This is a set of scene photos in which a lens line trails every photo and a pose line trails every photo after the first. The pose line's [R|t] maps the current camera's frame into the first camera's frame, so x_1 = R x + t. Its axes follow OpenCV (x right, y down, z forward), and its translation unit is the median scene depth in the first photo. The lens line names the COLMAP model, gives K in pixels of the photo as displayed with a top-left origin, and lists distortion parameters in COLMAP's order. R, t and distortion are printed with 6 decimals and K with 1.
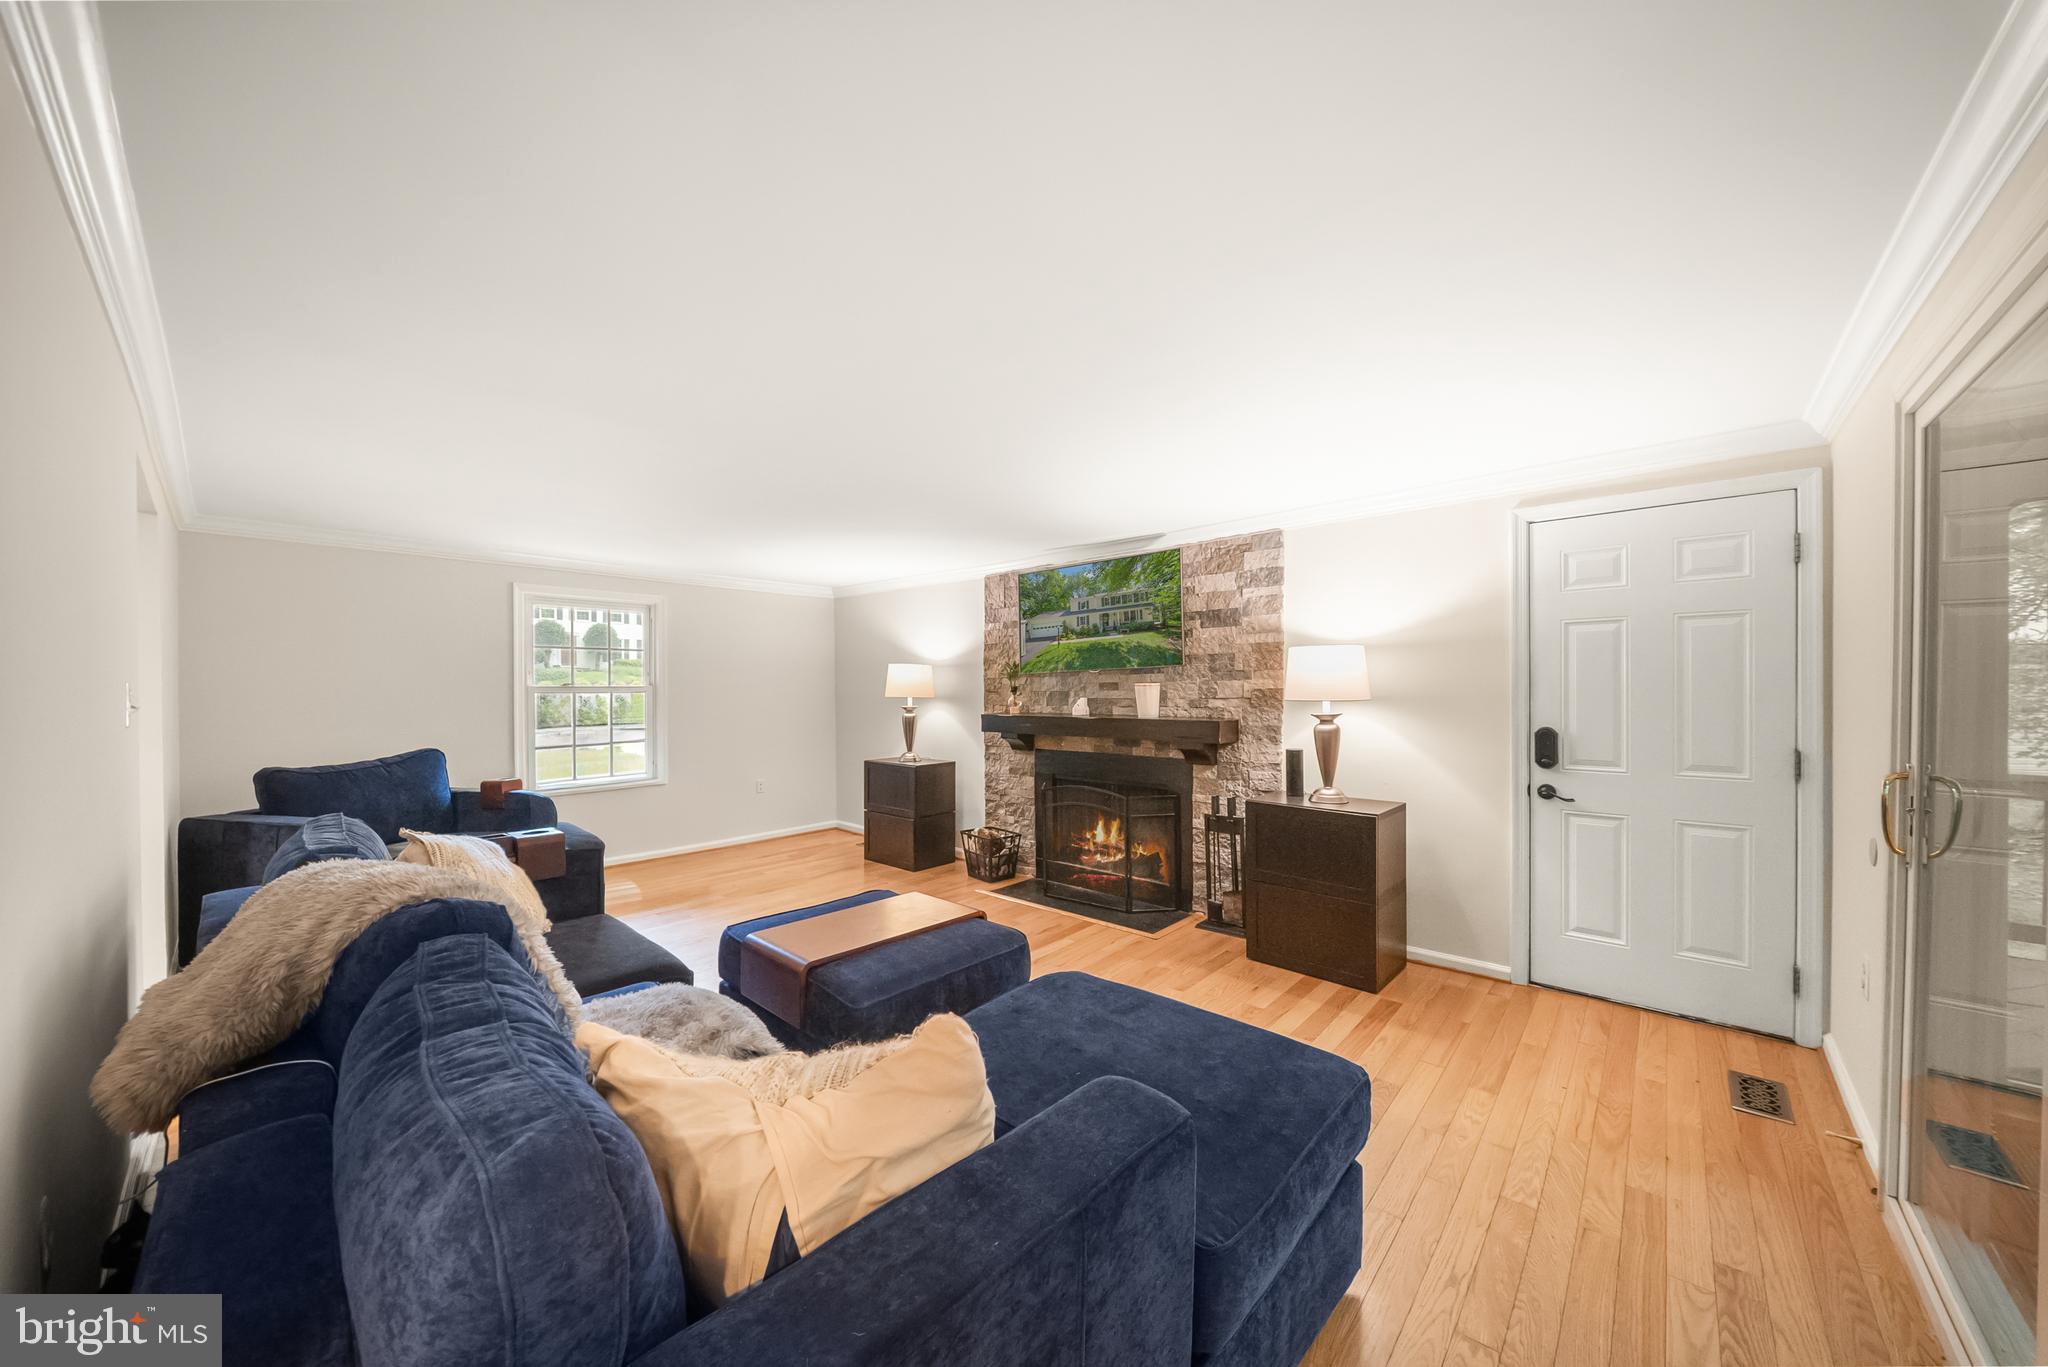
lens RADIAL K [[710.1, 0, 1024.0], [0, 710.1, 683.5], [0, 0, 1]] dist [0.000134, -0.000006]
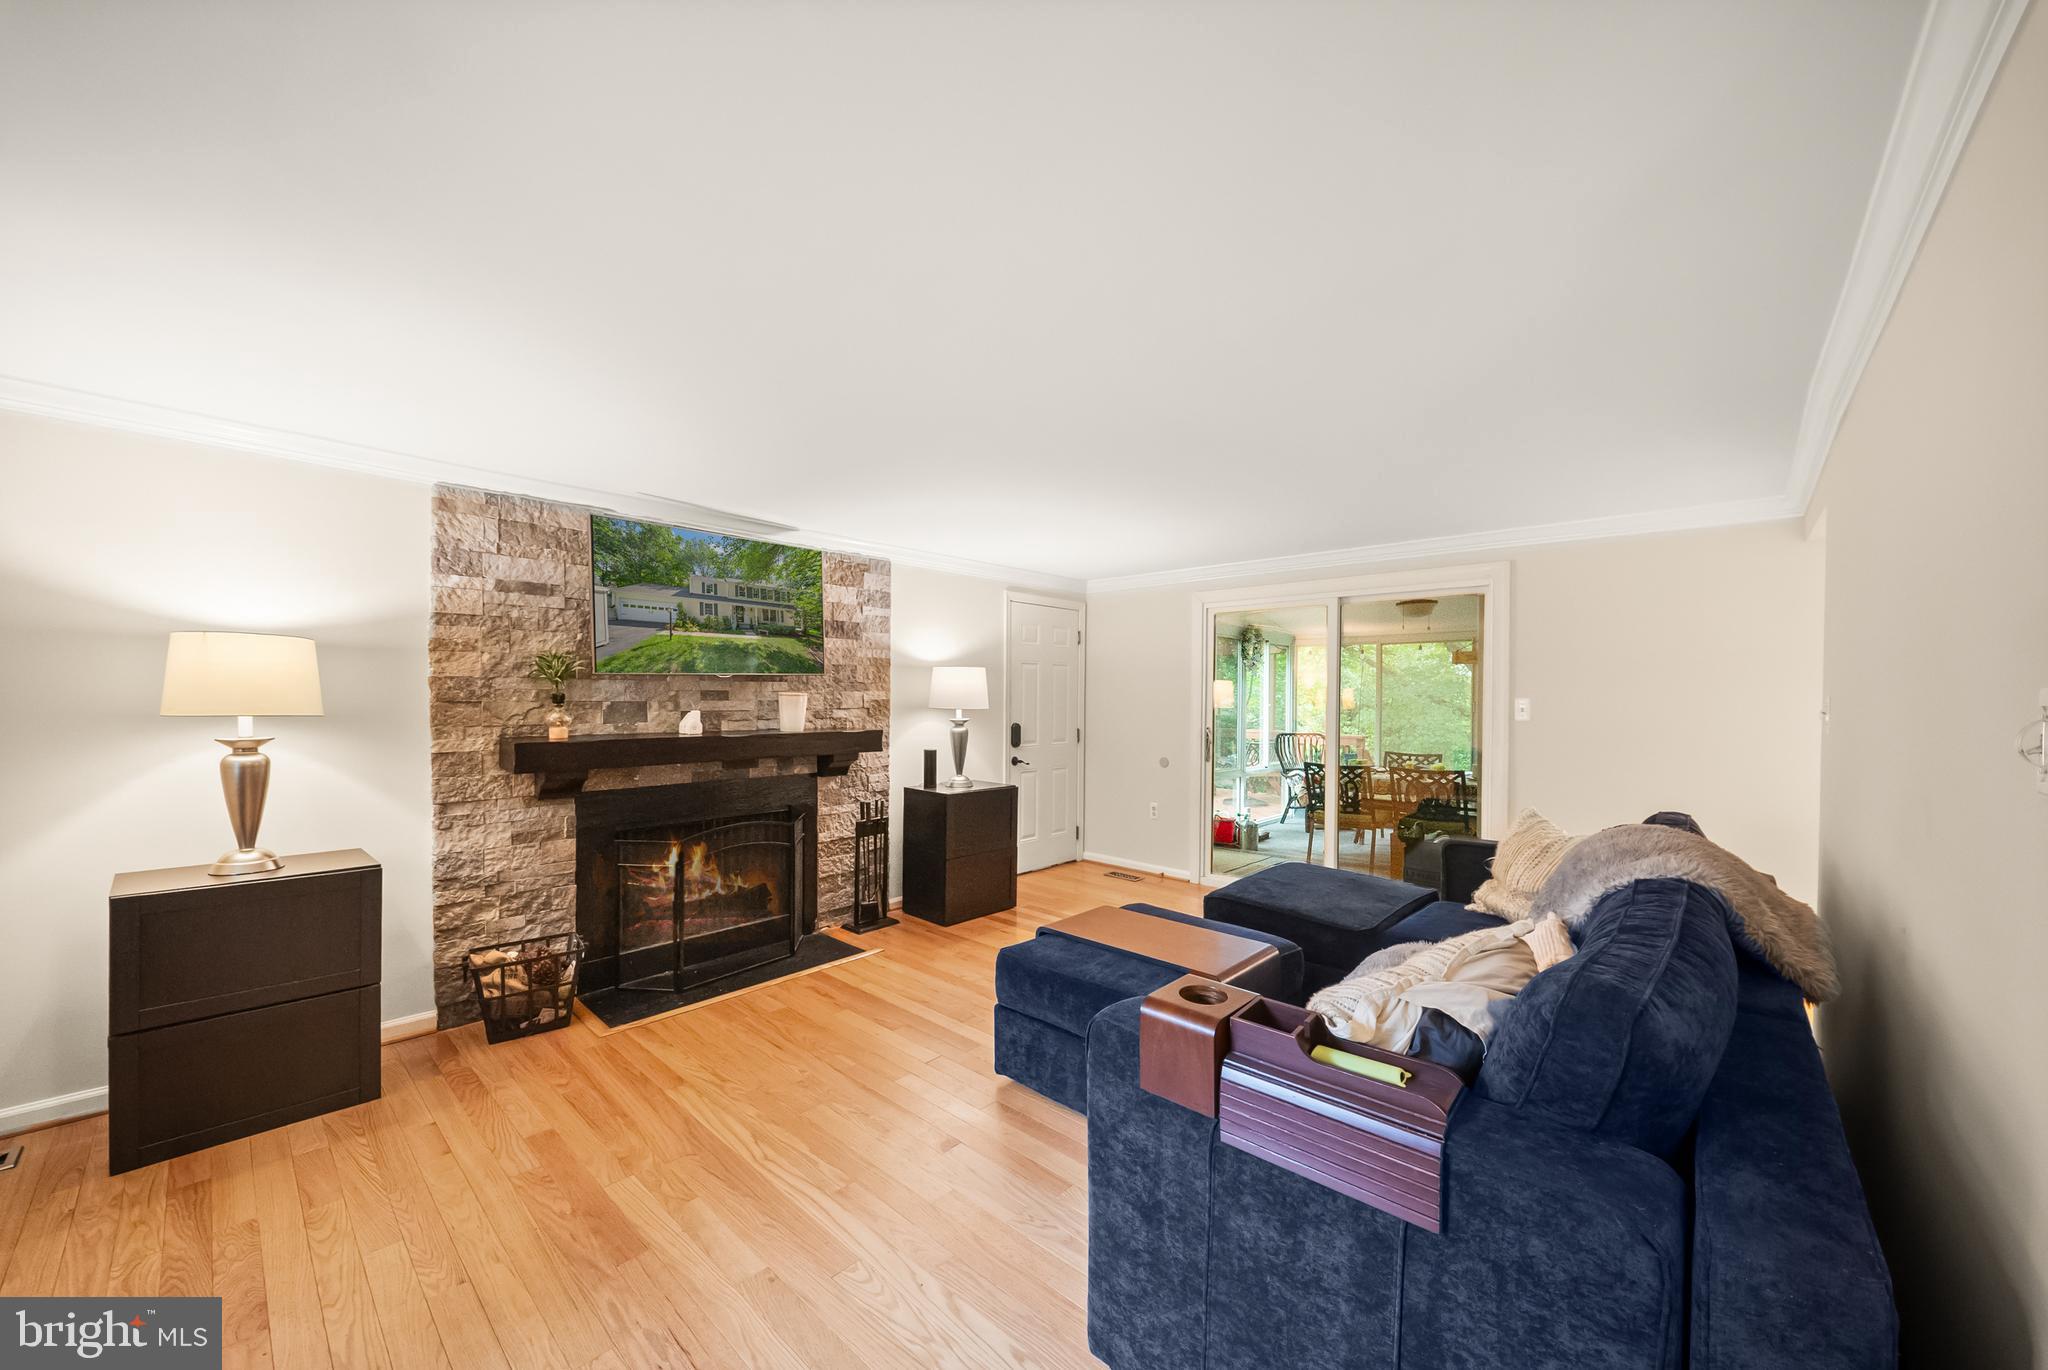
lens RADIAL K [[741.2, 0, 1014.7], [0, 741.2, 695.0], [0, 0, 1]] dist [-0.000756, -0.000143]
pose [[0.018288, 0.012887, 0.999750, -0.725829], [-0.006377, 0.999898, -0.012772, 0.012214], [-0.999812, -0.006141, 0.018368, 0.680236]]
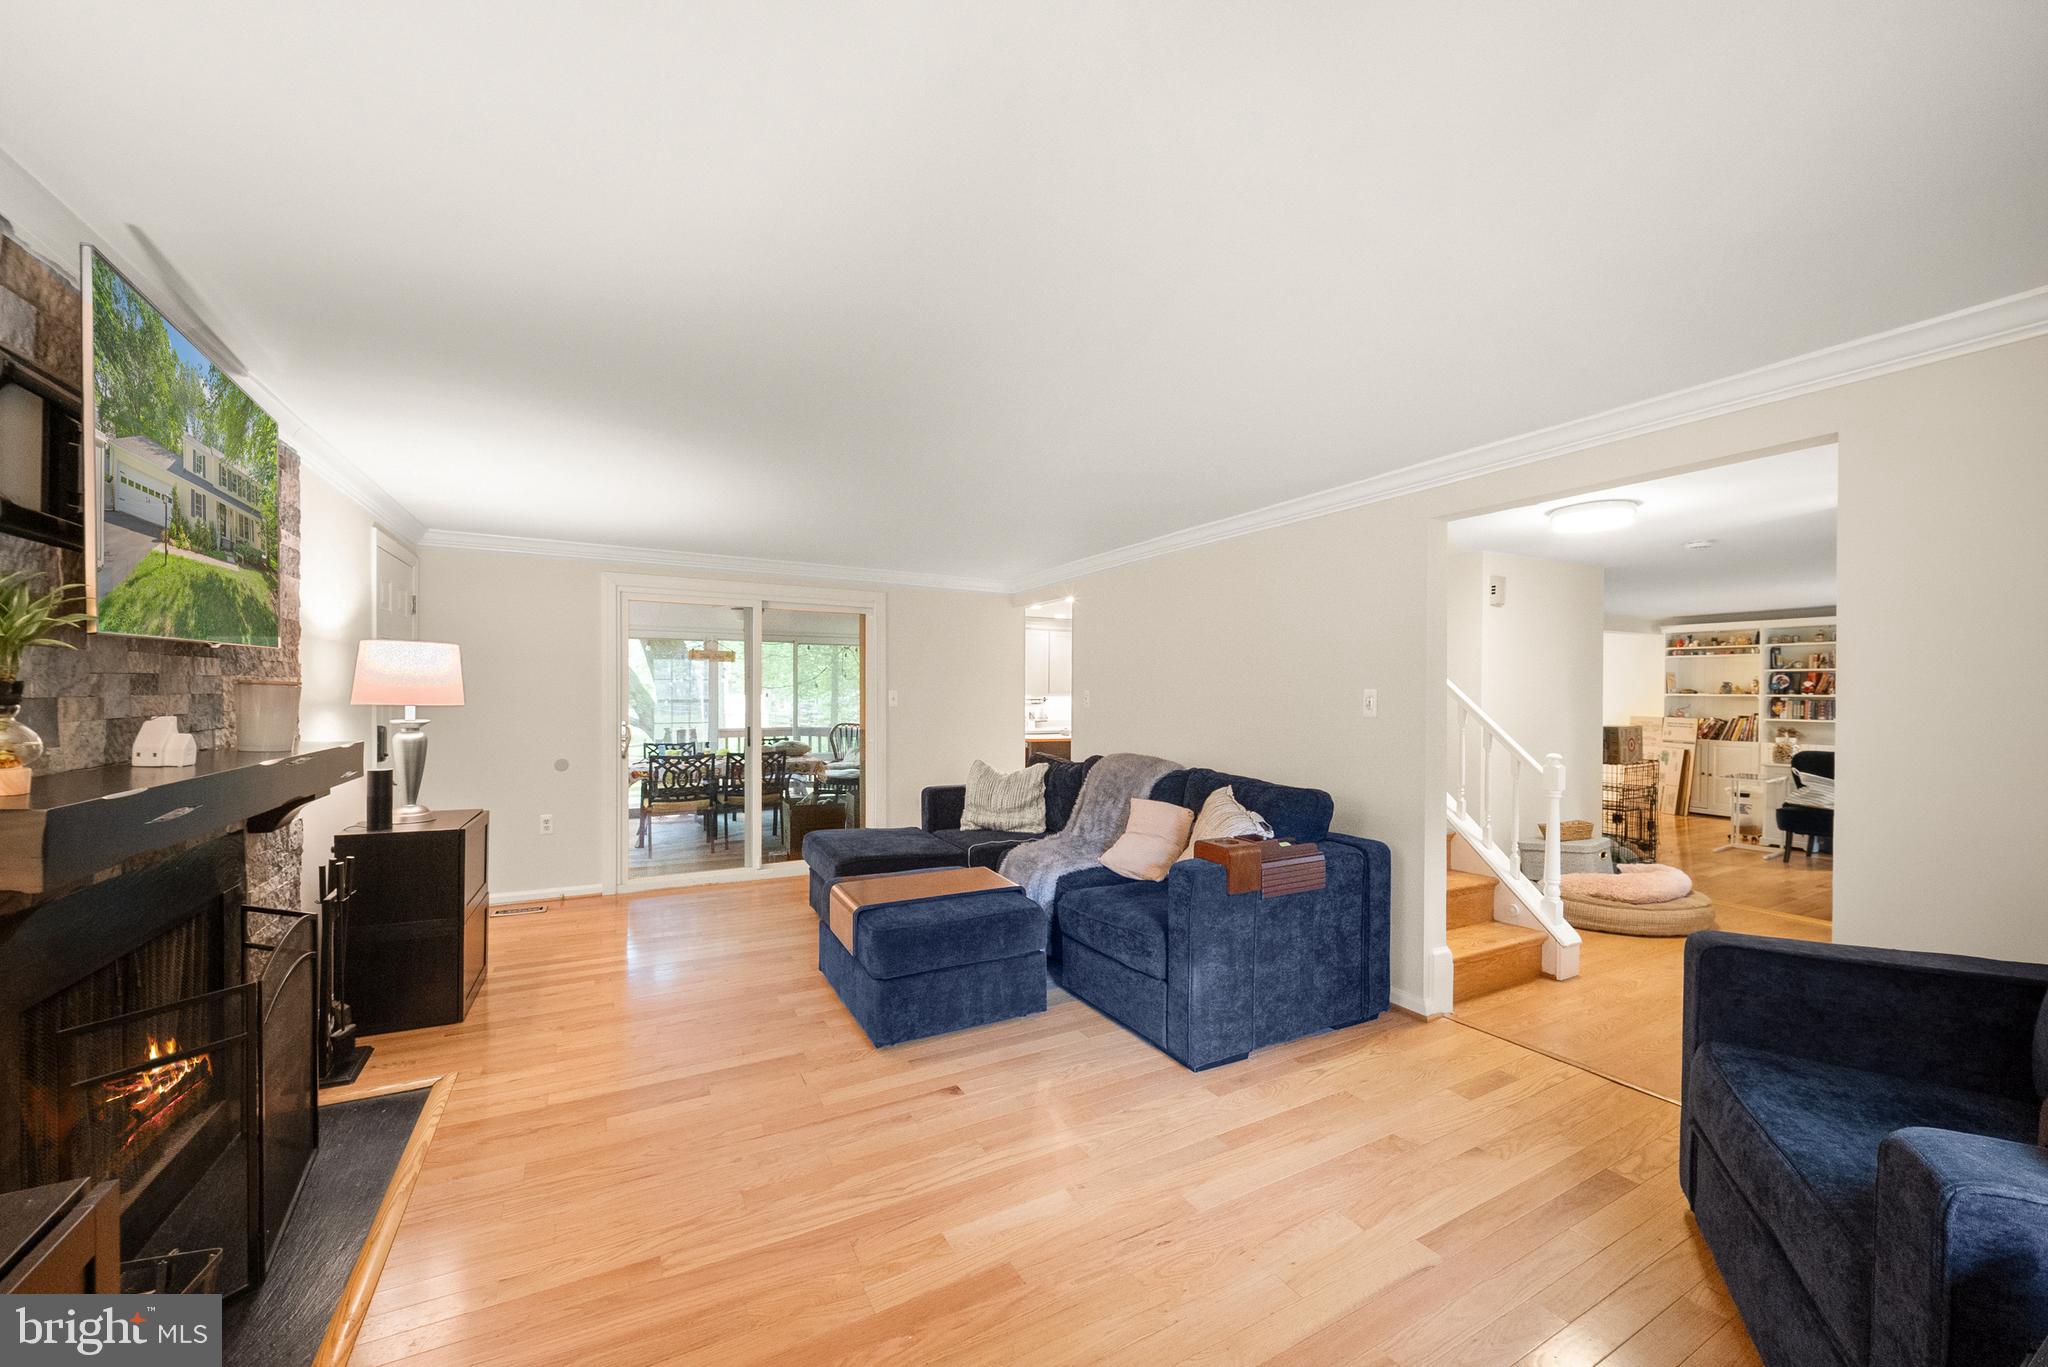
lens RADIAL K [[759.4, 0, 1028.8], [0, 759.4, 674.8], [0, 0, 1]] dist [0.000657, -0.000104]
pose [[-0.938531, 0.017433, 0.344756, -0.473375], [0.008225, 0.999570, -0.028154, 0.014490], [-0.345098, -0.023587, -0.938270, 1.260210]]
